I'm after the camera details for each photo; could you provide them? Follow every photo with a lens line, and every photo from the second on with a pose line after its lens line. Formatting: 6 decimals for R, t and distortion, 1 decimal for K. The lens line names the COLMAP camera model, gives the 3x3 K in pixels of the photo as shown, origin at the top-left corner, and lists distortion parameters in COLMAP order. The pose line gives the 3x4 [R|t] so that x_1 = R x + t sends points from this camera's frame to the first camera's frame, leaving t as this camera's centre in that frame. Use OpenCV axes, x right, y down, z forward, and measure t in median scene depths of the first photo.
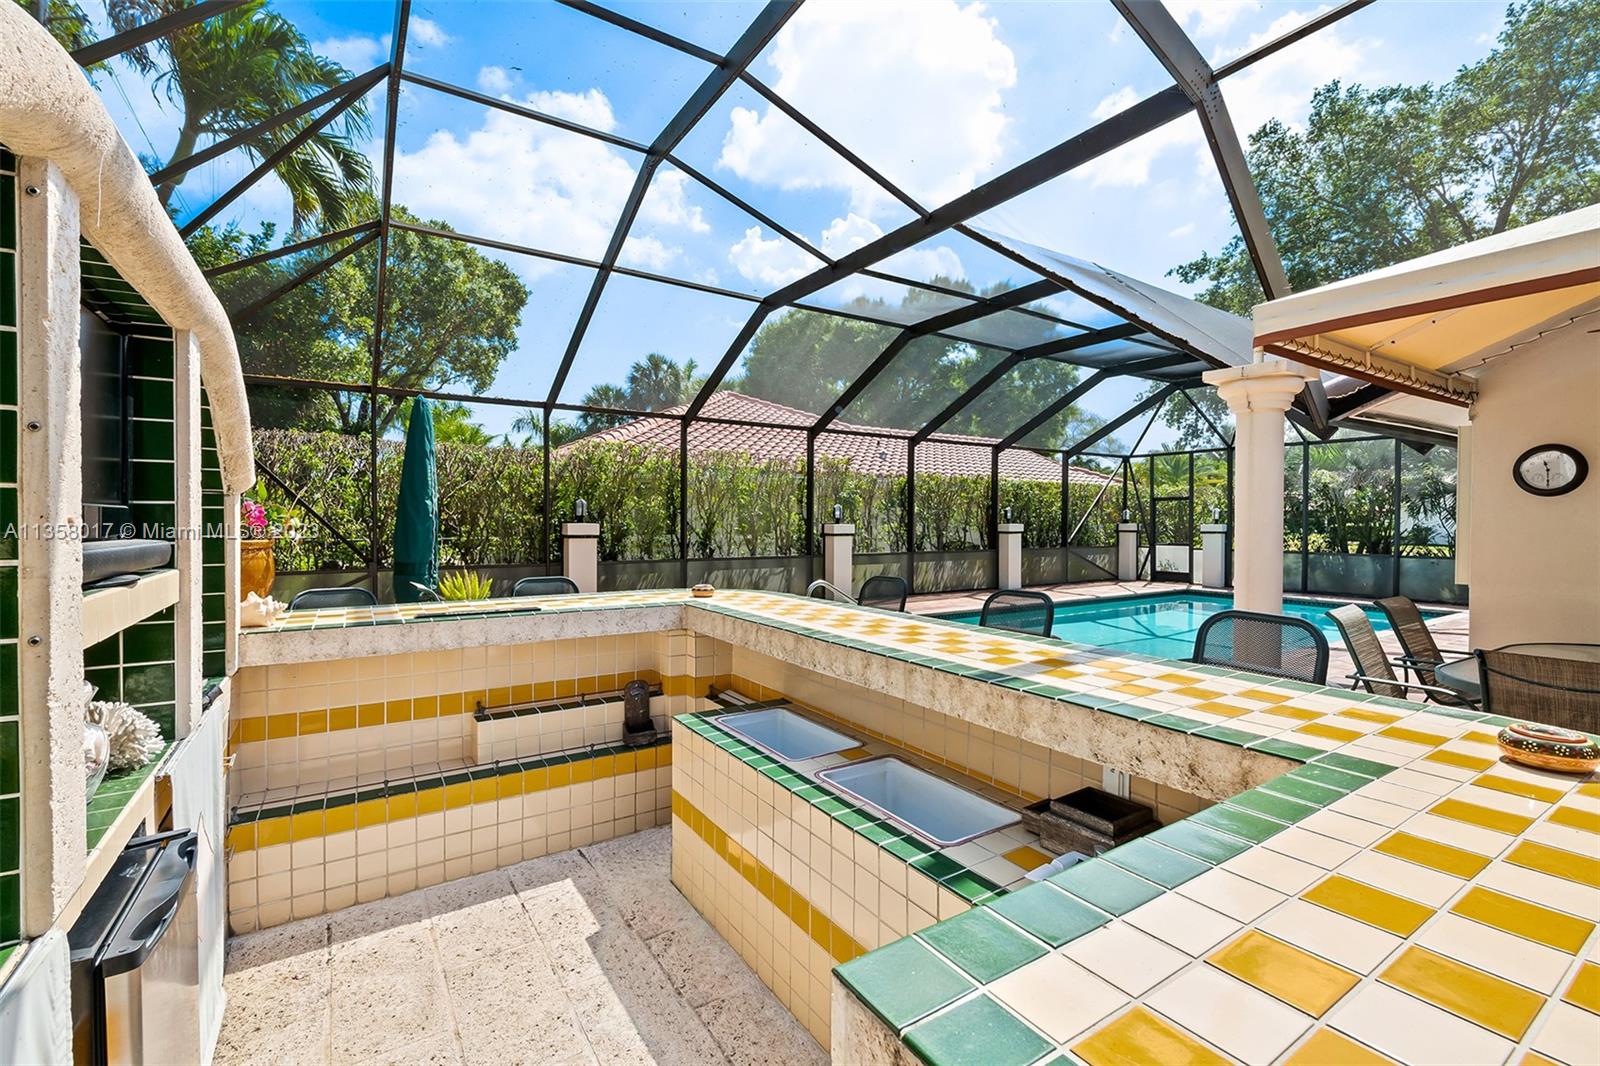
lens RADIAL K [[700.9, 0, 802.5], [0, 700.9, 531.9], [0, 0, 1]] dist [0.000683, -0.000061]
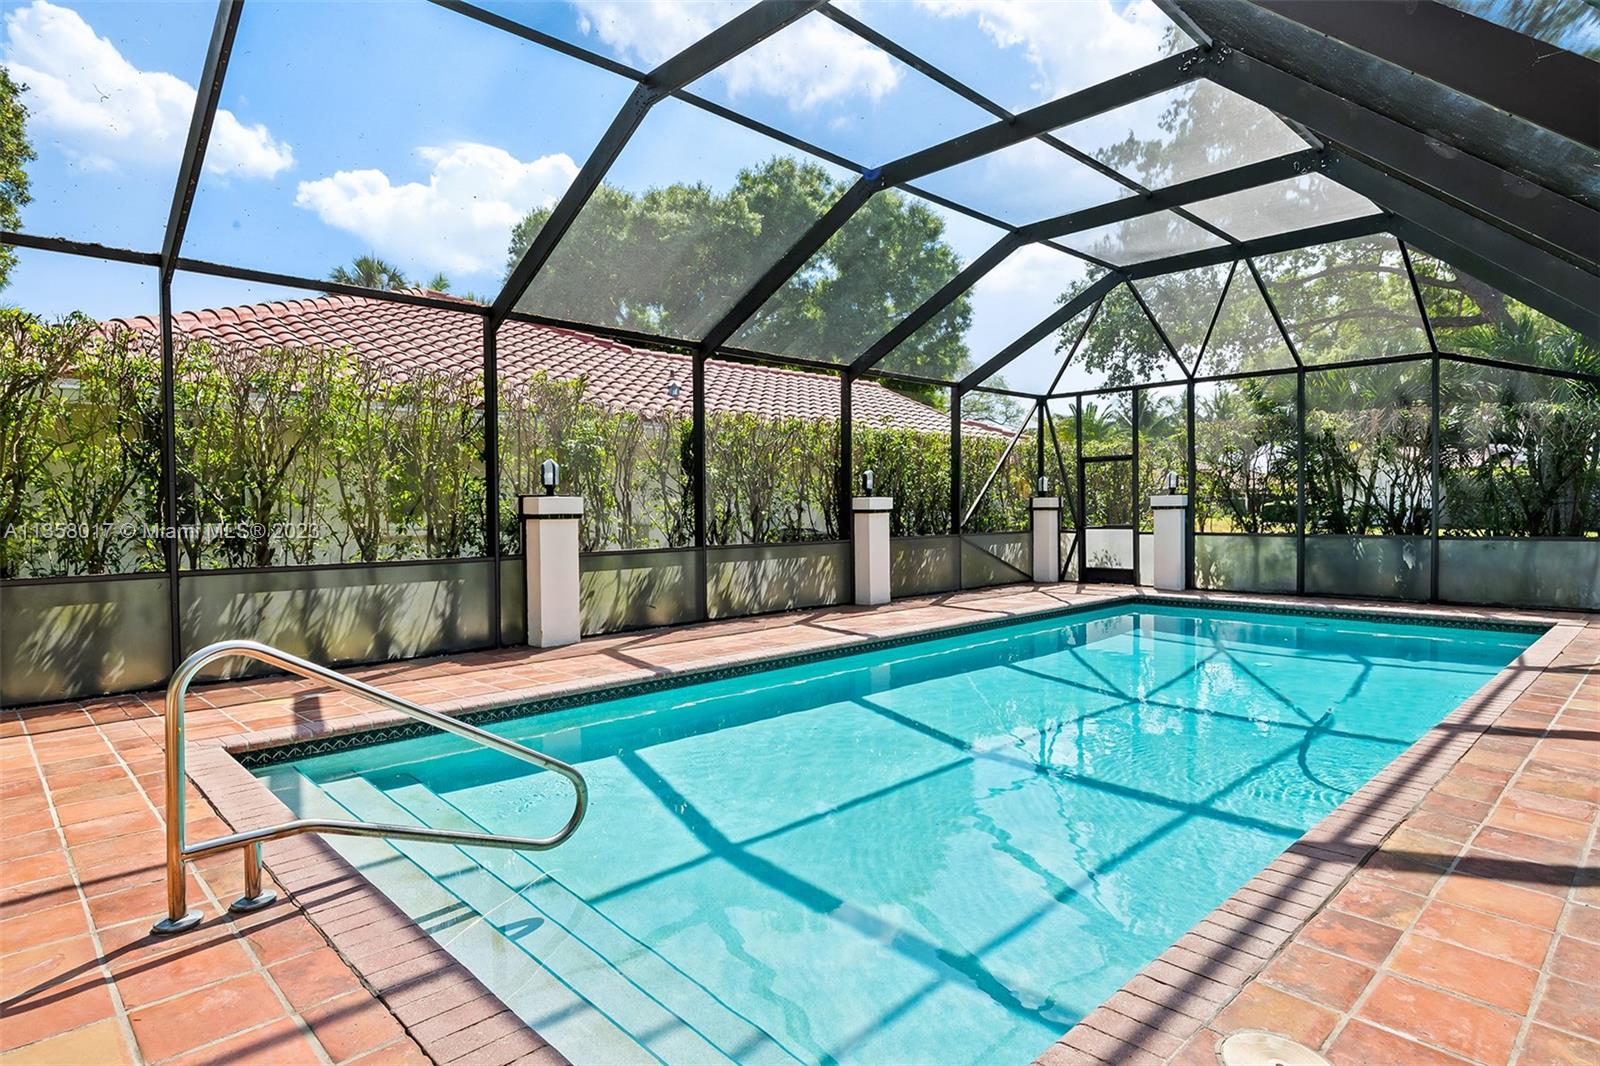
lens RADIAL K [[870.6, 0, 808.0], [0, 870.6, 526.0], [0, 0, 1]] dist [-0.000504, -0.000021]
pose [[0.981990, -0.015982, 0.188254, 0.092746], [0.015459, 0.999871, 0.004241, 0.009143], [-0.188297, -0.001255, 0.982111, 0.248334]]
